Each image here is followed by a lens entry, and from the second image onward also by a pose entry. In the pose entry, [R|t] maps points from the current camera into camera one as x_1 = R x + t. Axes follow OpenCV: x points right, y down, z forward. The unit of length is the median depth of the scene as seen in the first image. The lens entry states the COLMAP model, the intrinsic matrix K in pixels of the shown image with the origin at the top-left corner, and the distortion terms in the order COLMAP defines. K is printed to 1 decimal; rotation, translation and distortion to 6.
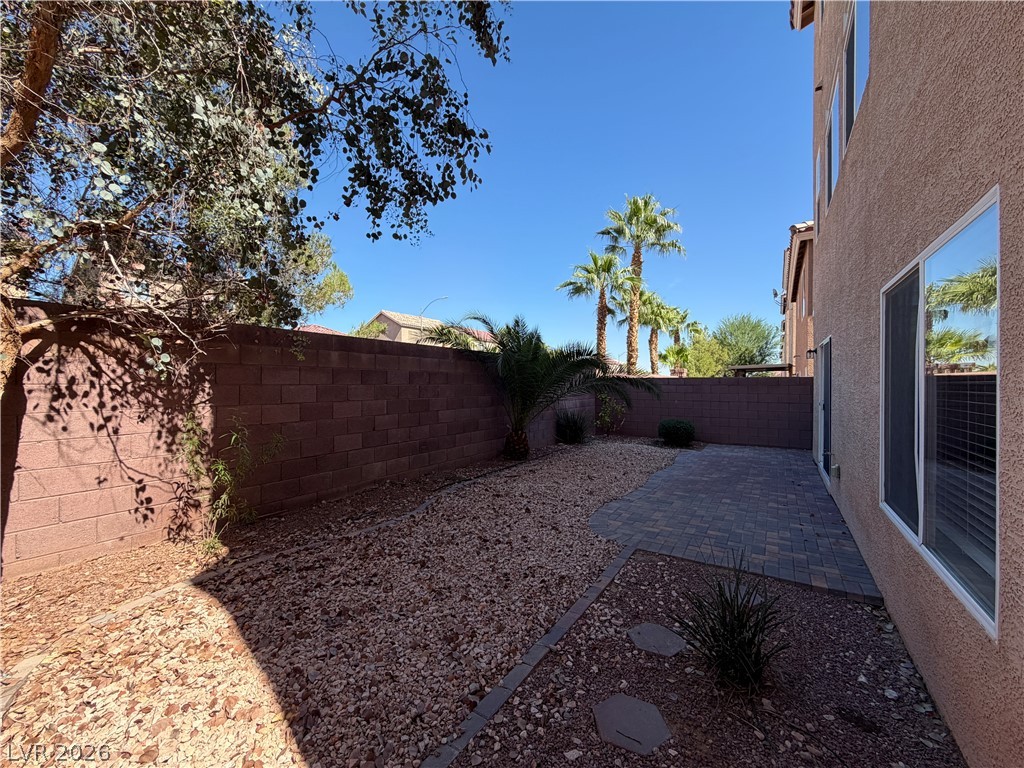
lens RADIAL K [[407.5, 0, 512.0], [0, 407.5, 383.6], [0, 0, 1]] dist [0.003277, 0.000348]
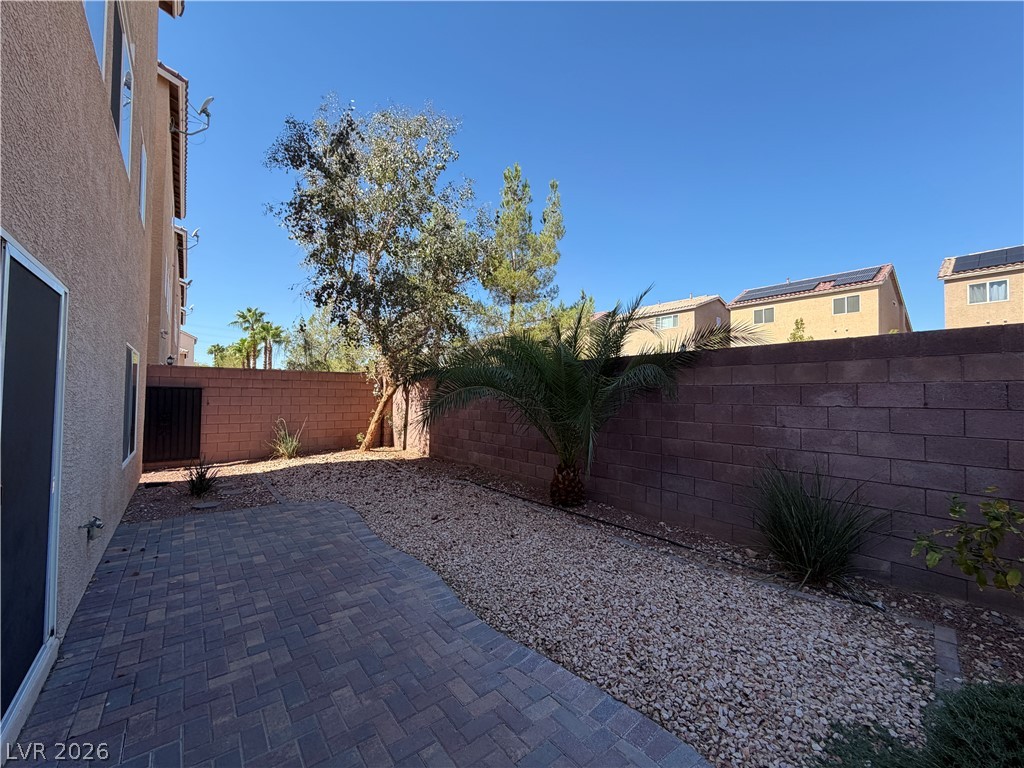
lens RADIAL K [[407.5, 0, 512.0], [0, 407.5, 385.2], [0, 0, 1]] dist [0.003277, 0.000348]
pose [[-0.314560, -0.027775, -0.948831, 1.261218], [-0.008873, 0.999614, -0.026320, -0.015042], [0.949196, 0.000140, -0.314685, 1.925772]]
